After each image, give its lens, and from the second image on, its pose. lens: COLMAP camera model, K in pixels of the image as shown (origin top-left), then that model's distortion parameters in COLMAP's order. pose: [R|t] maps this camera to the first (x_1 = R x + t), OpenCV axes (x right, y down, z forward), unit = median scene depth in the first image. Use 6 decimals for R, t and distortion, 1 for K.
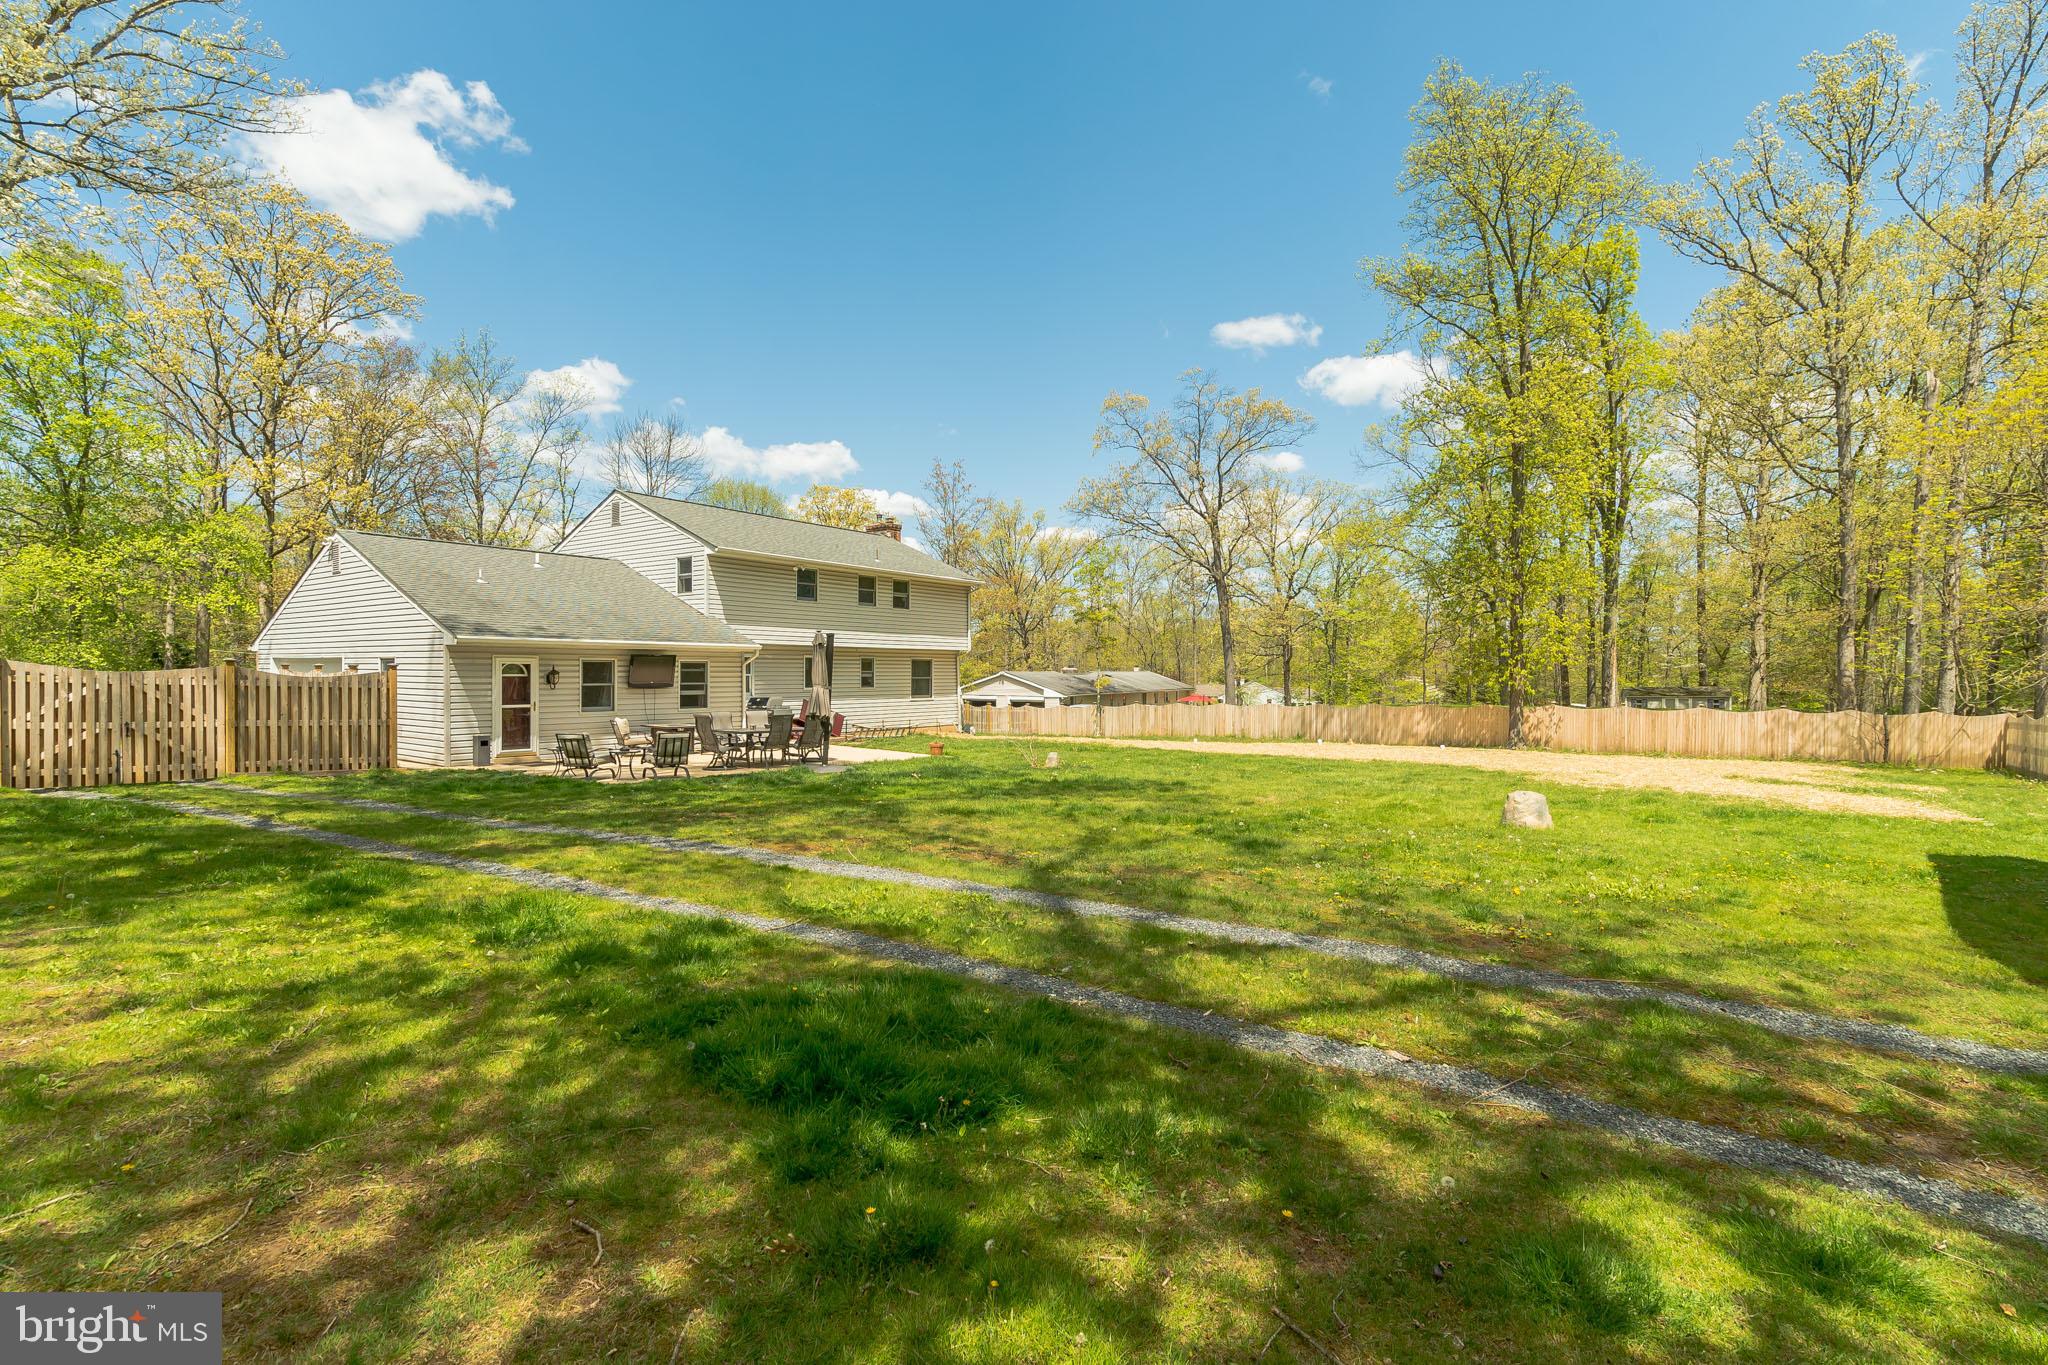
lens RADIAL K [[941.4, 0, 1014.6], [0, 941.4, 676.6], [0, 0, 1]] dist [-0.004324, 0.004303]
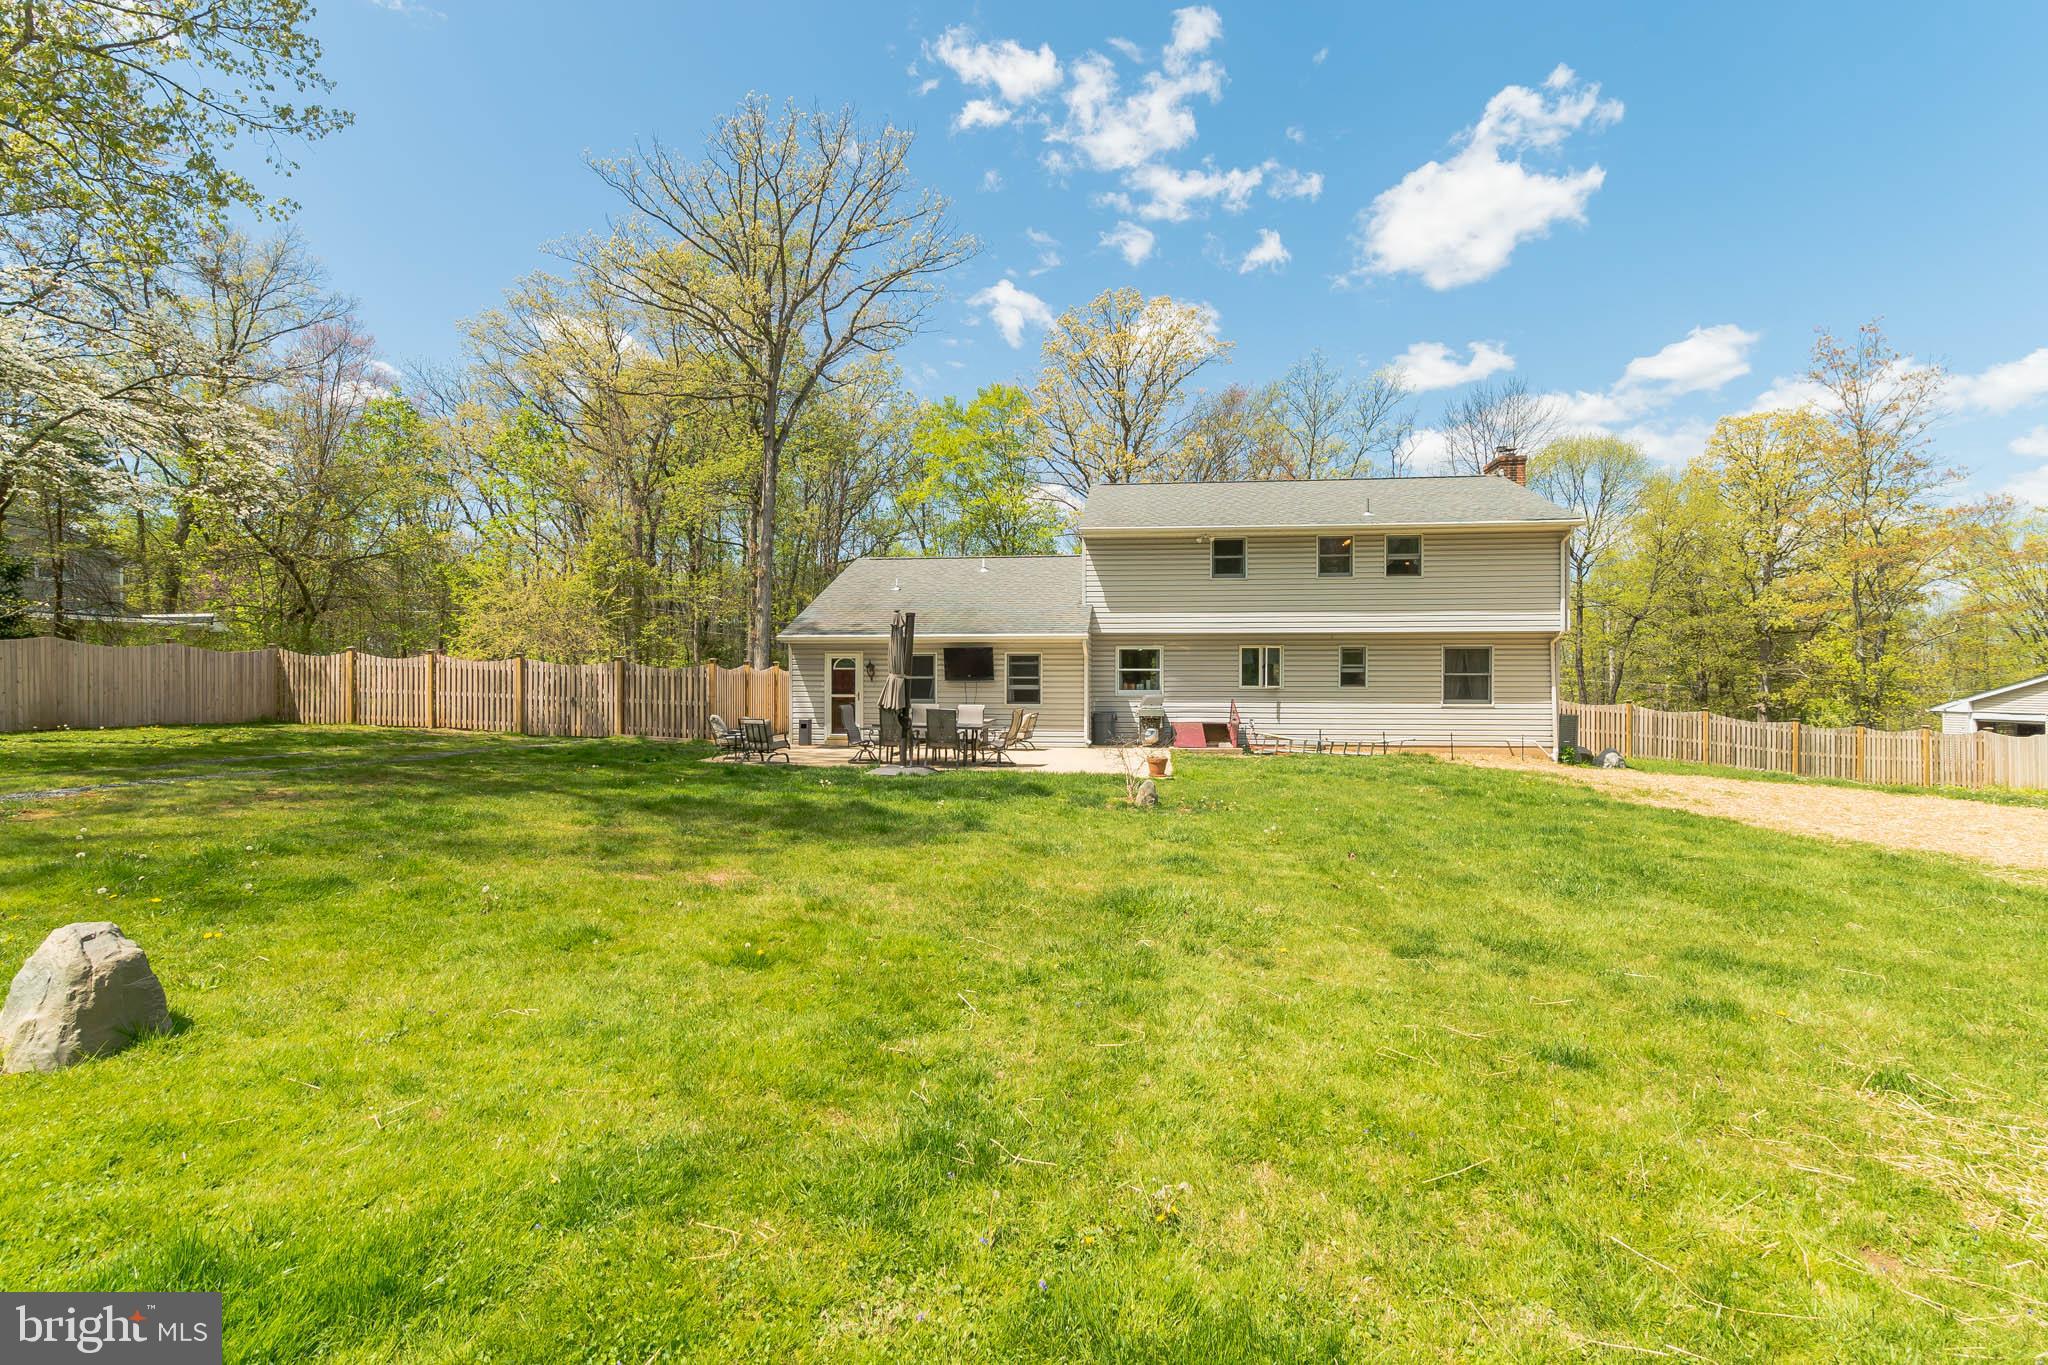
lens RADIAL K [[941.4, 0, 1019.5], [0, 941.4, 688.2], [0, 0, 1]] dist [-0.004324, 0.004303]
pose [[0.482573, 0.011138, -0.875785, 0.405284], [-0.004452, 0.999937, 0.010263, 0.006971], [0.875845, -0.001054, 0.482592, 0.450720]]
